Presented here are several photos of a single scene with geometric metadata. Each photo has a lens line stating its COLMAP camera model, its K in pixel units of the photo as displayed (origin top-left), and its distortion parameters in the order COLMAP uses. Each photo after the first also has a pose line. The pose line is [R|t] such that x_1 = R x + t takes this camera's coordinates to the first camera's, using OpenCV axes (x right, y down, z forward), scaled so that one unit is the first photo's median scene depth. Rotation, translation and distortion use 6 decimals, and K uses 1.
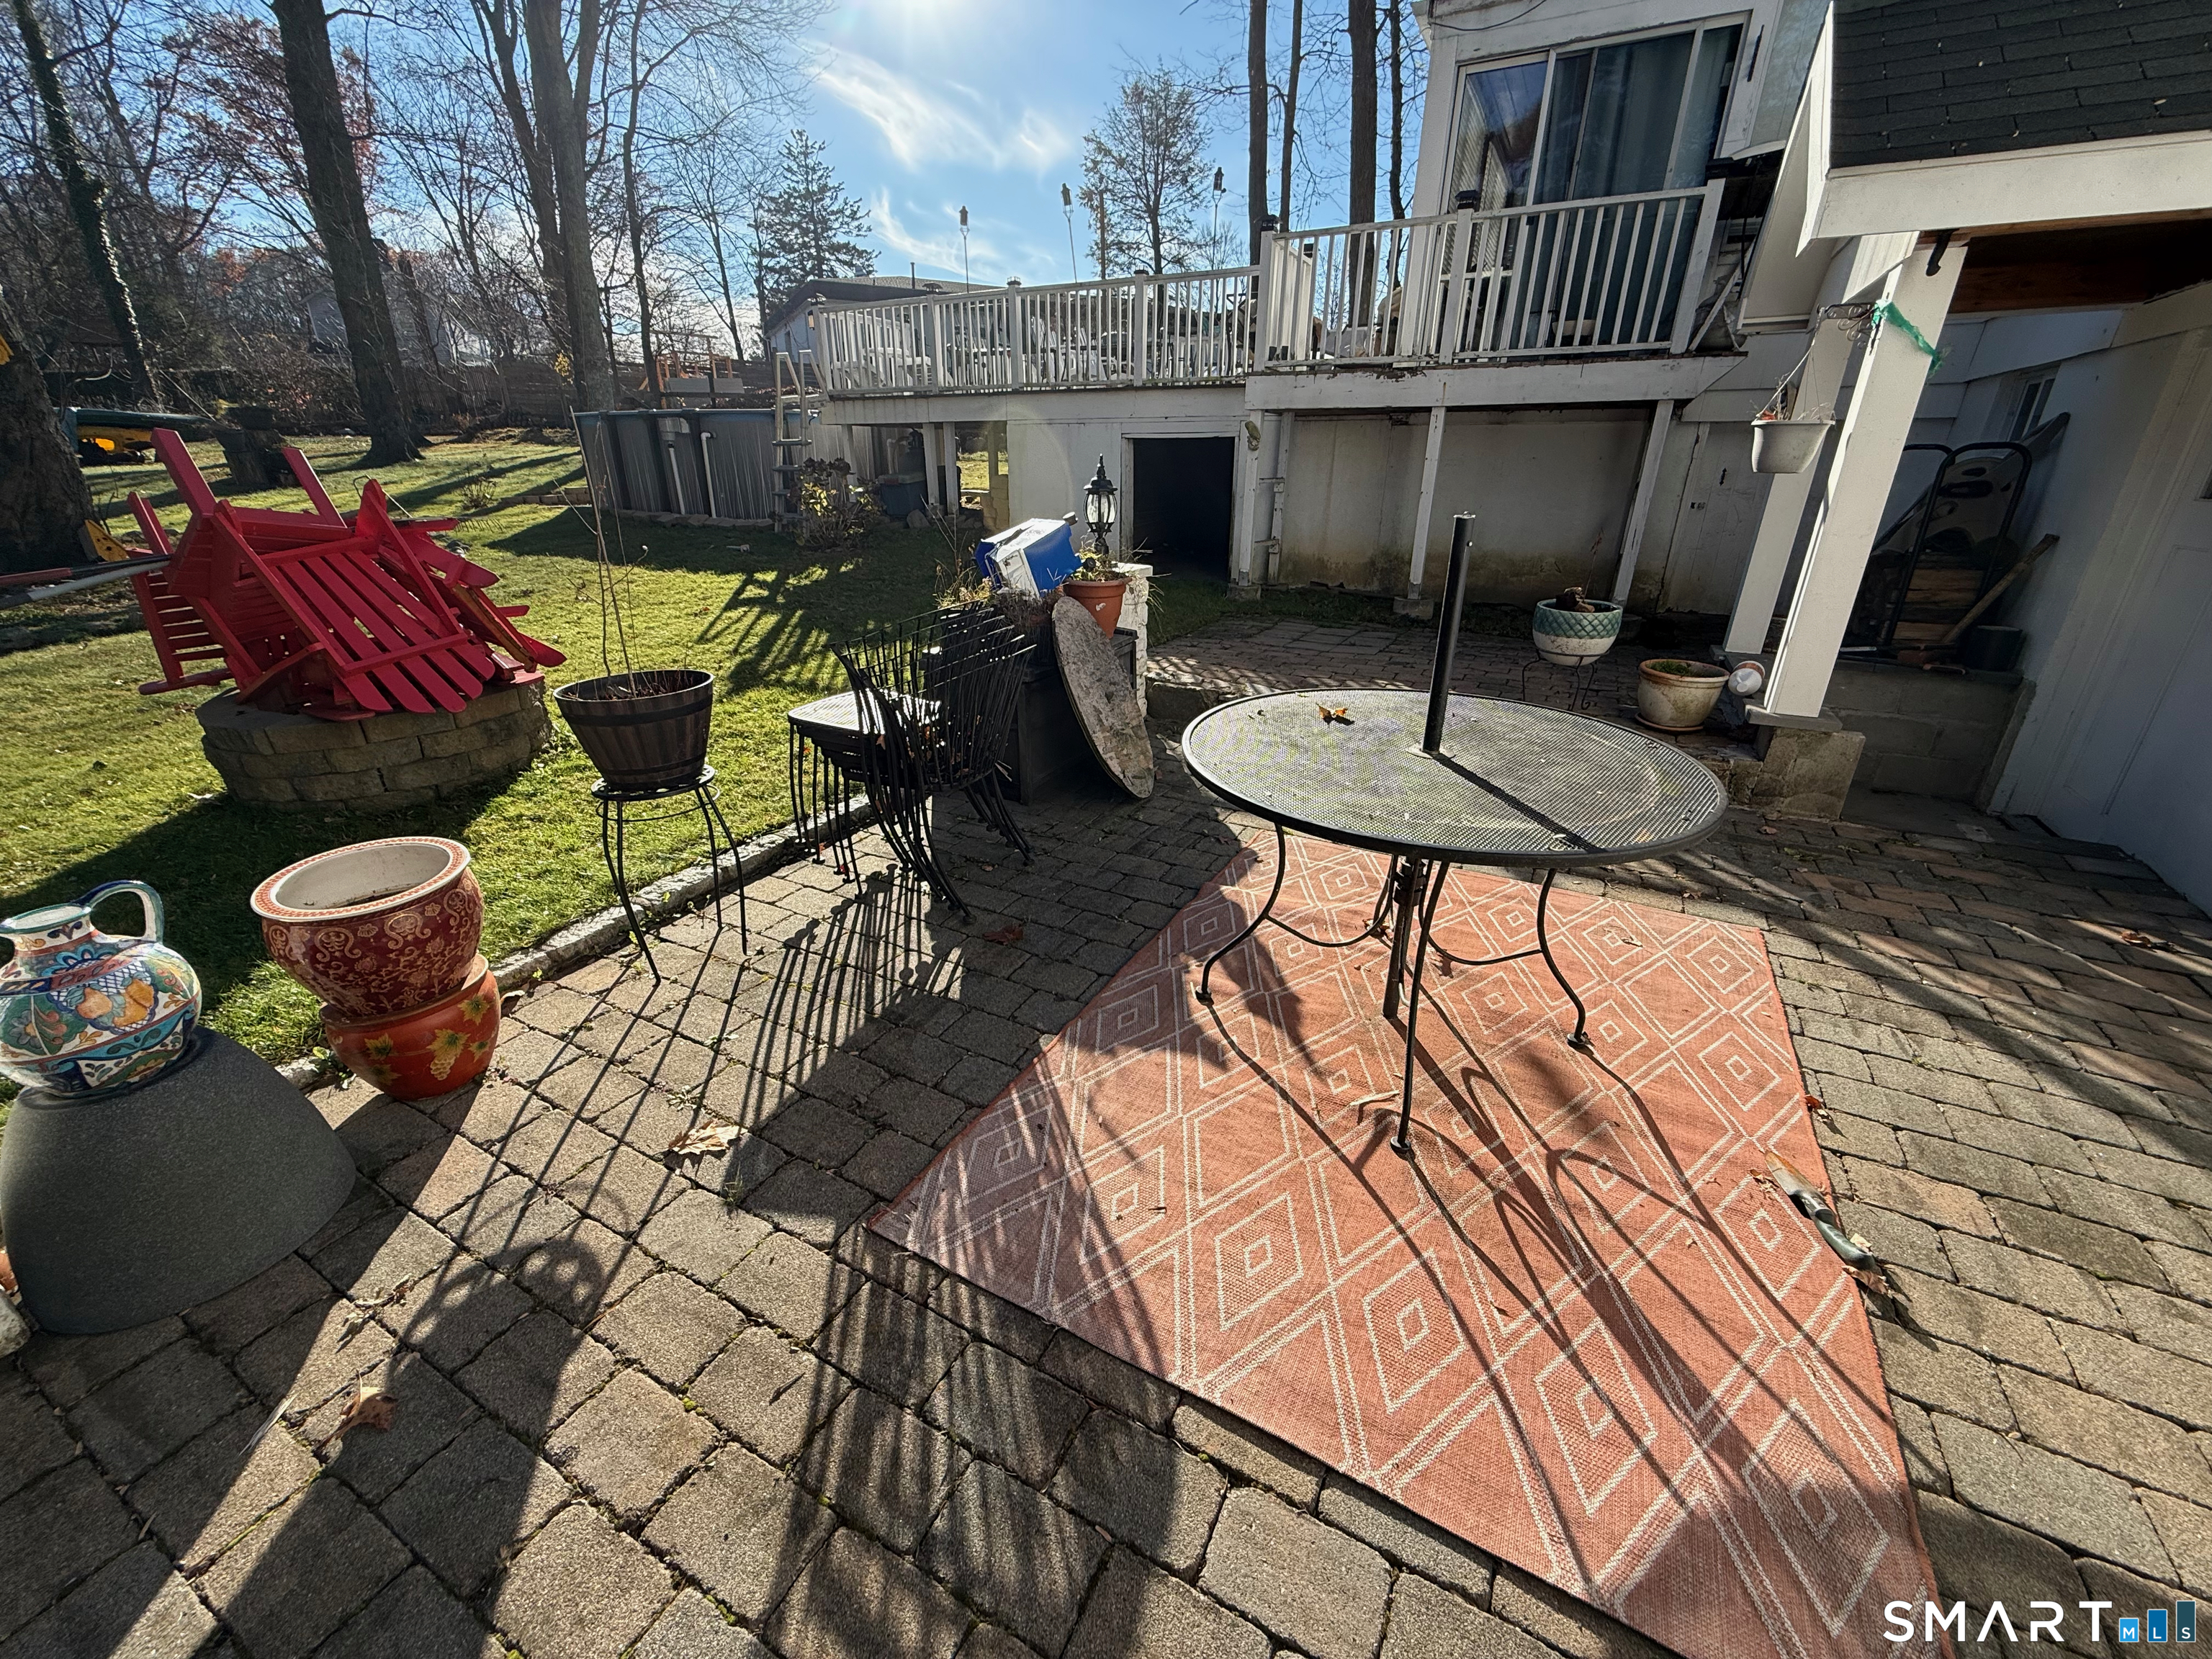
lens RADIAL K [[878.3, 0, 1097.1], [0, 878.3, 821.7], [0, 0, 1]] dist [0.004161, -0.000289]
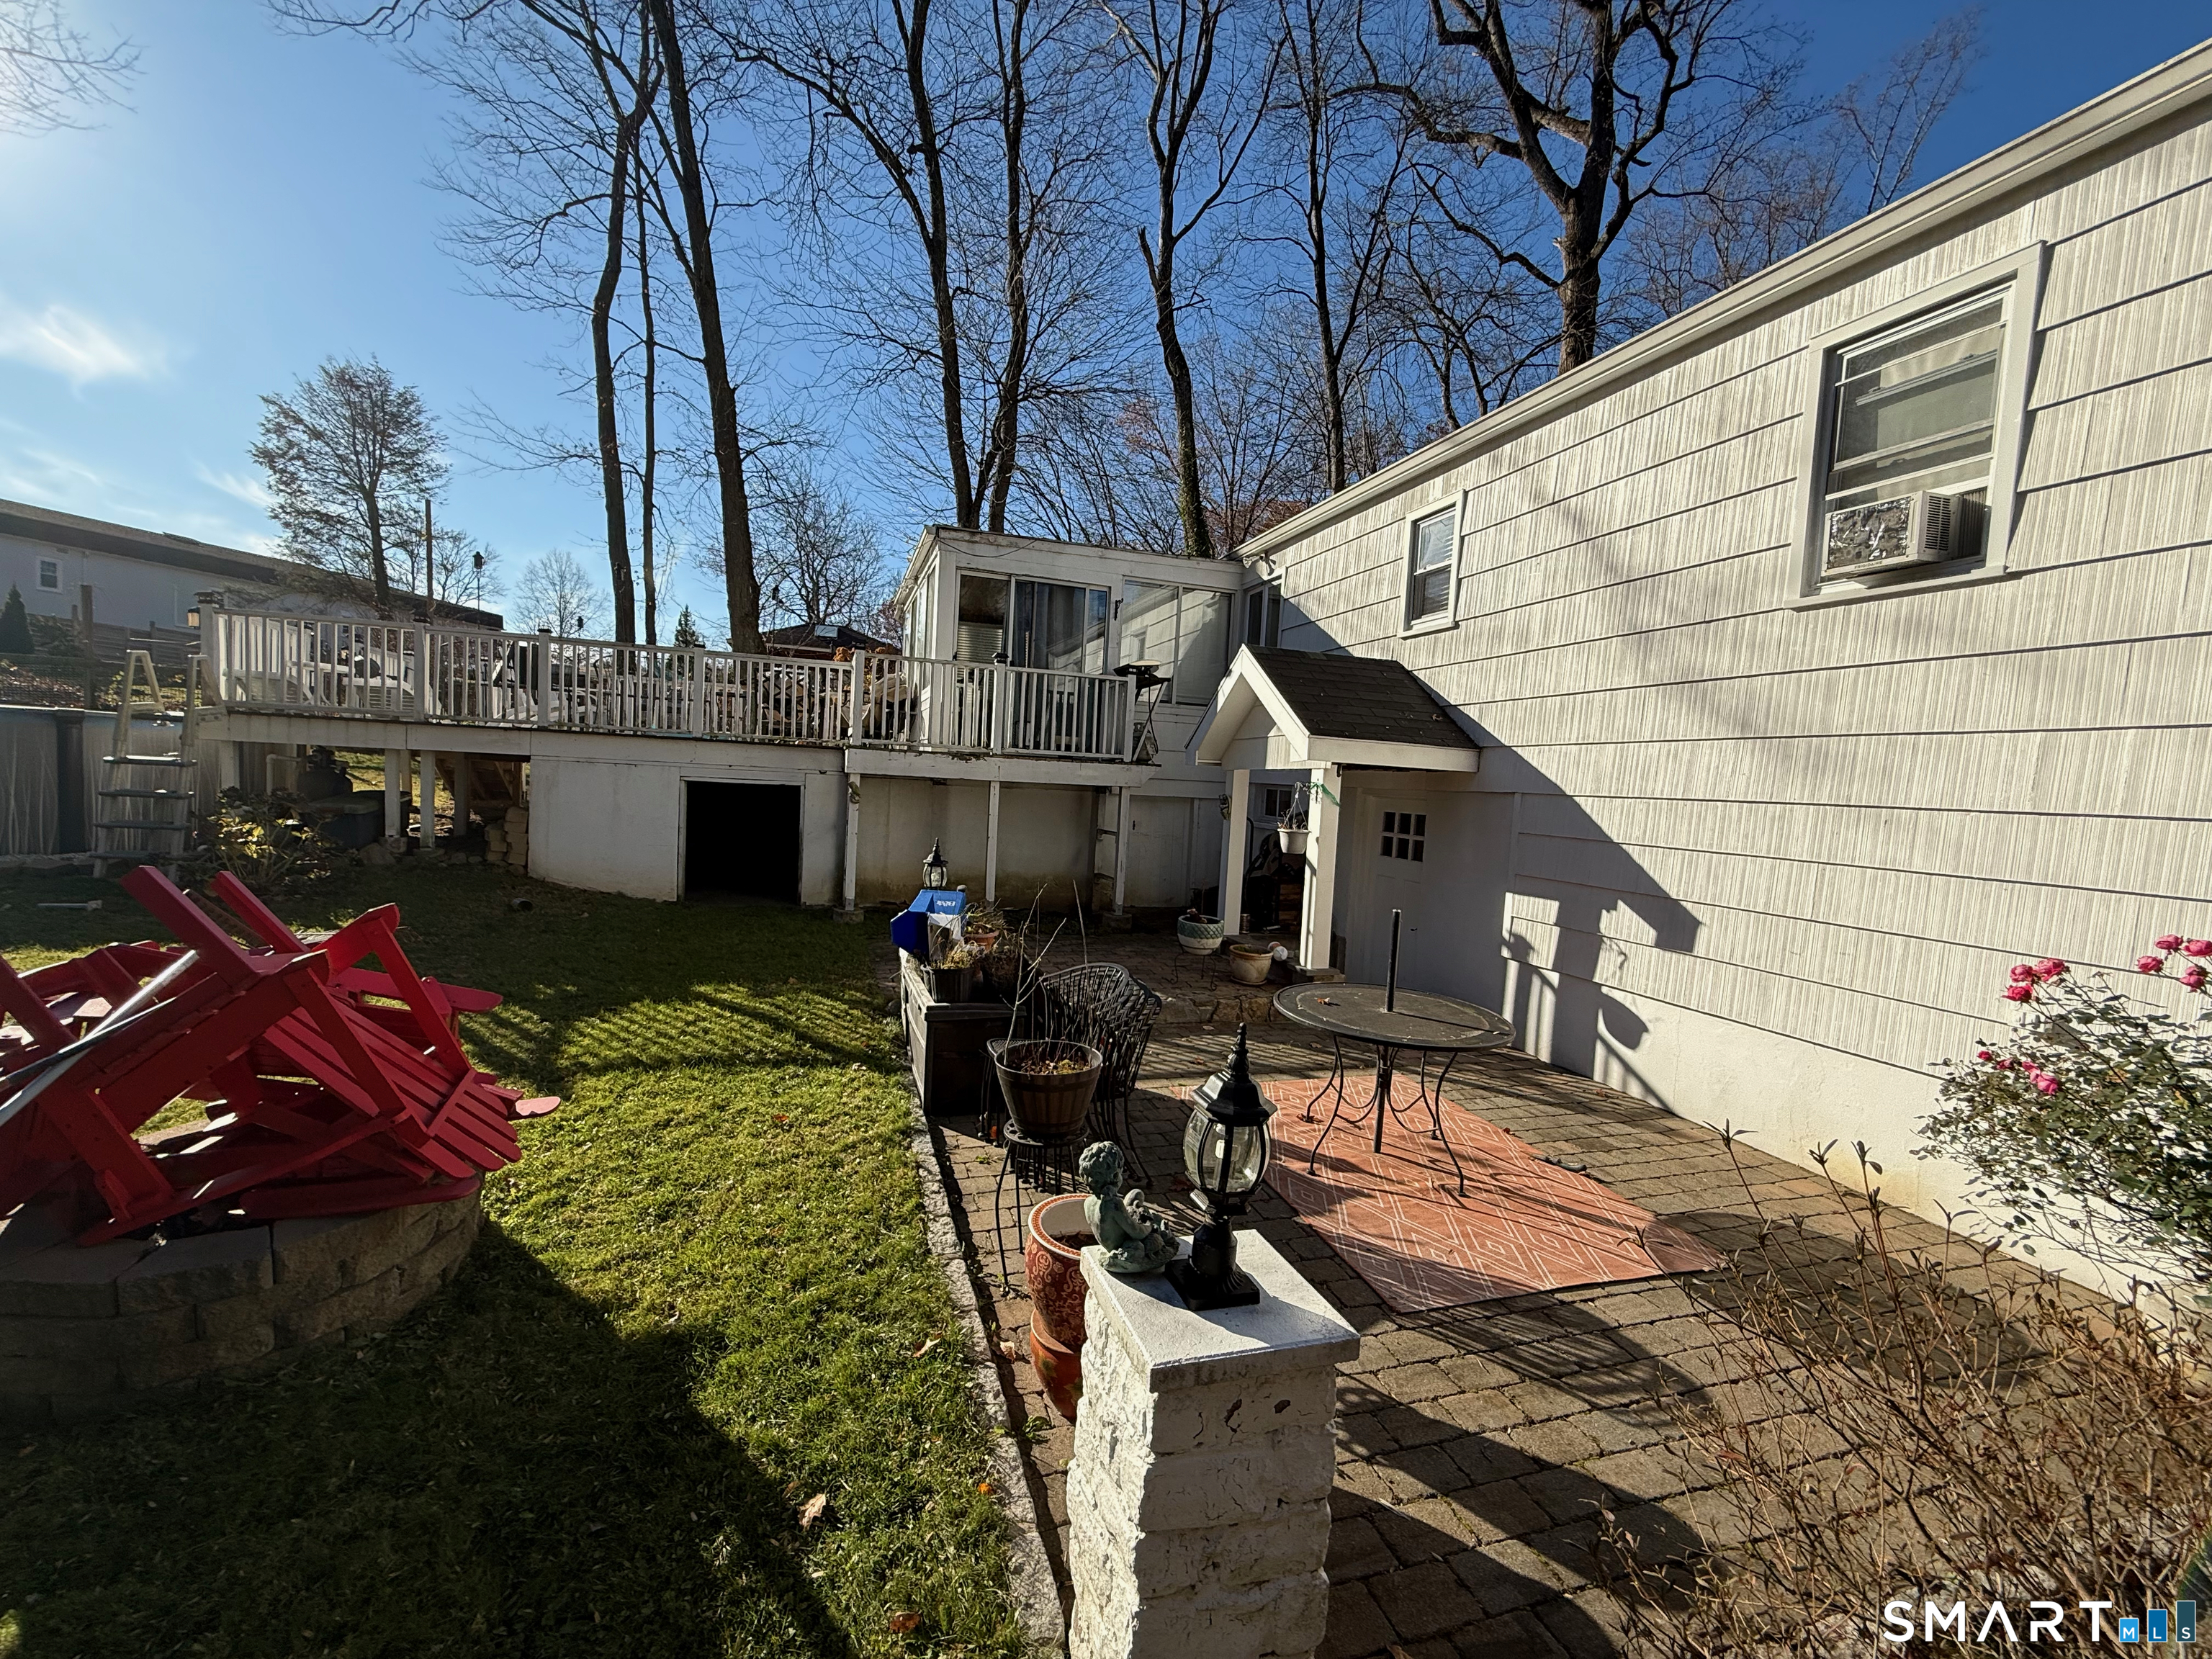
lens RADIAL K [[878.3, 0, 1097.8], [0, 878.3, 837.8], [0, 0, 1]] dist [0.004161, -0.000289]
pose [[0.691780, -0.016008, 0.721931, -0.408900], [0.227375, 0.953728, -0.196732, -0.054832], [-0.685377, 0.300244, 0.663409, -0.017706]]
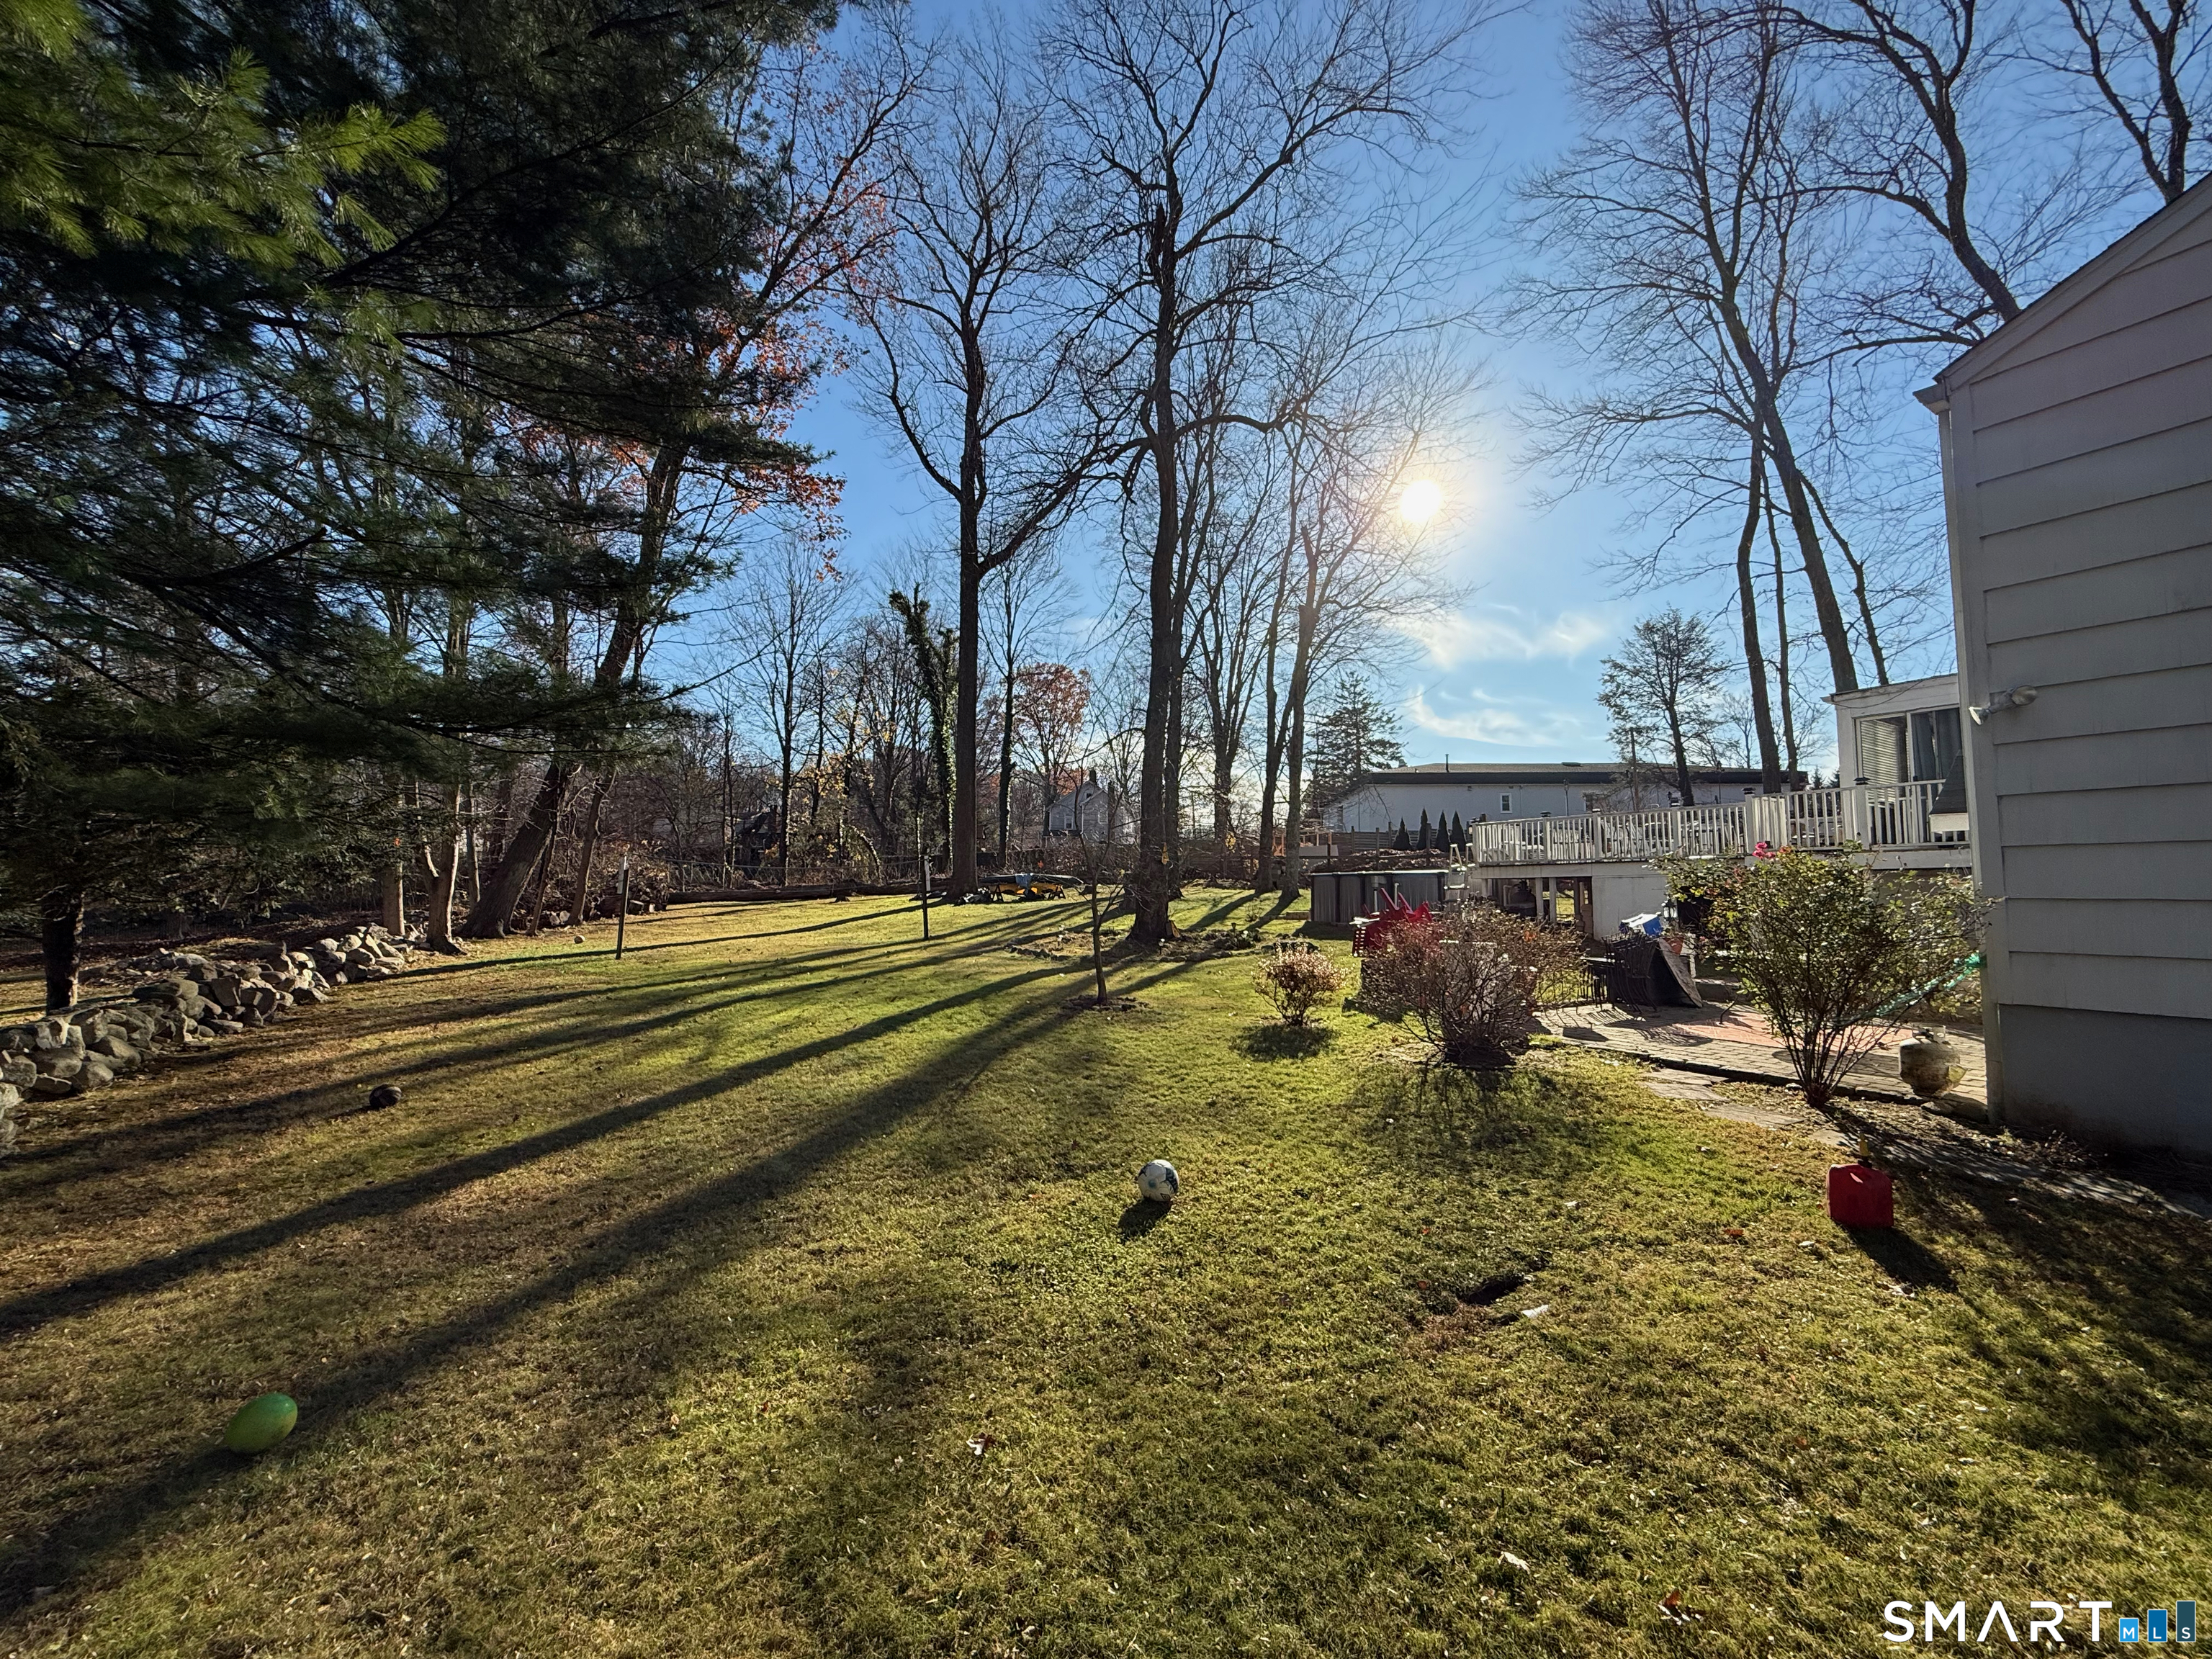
lens RADIAL K [[878.3, 0, 1099.2], [0, 878.3, 835.1], [0, 0, 1]] dist [0.004161, -0.000289]
pose [[0.864981, -0.037801, -0.500379, -0.078765], [-0.189055, 0.899134, -0.394736, 0.431417], [0.464829, 0.436038, 0.770587, -1.040162]]
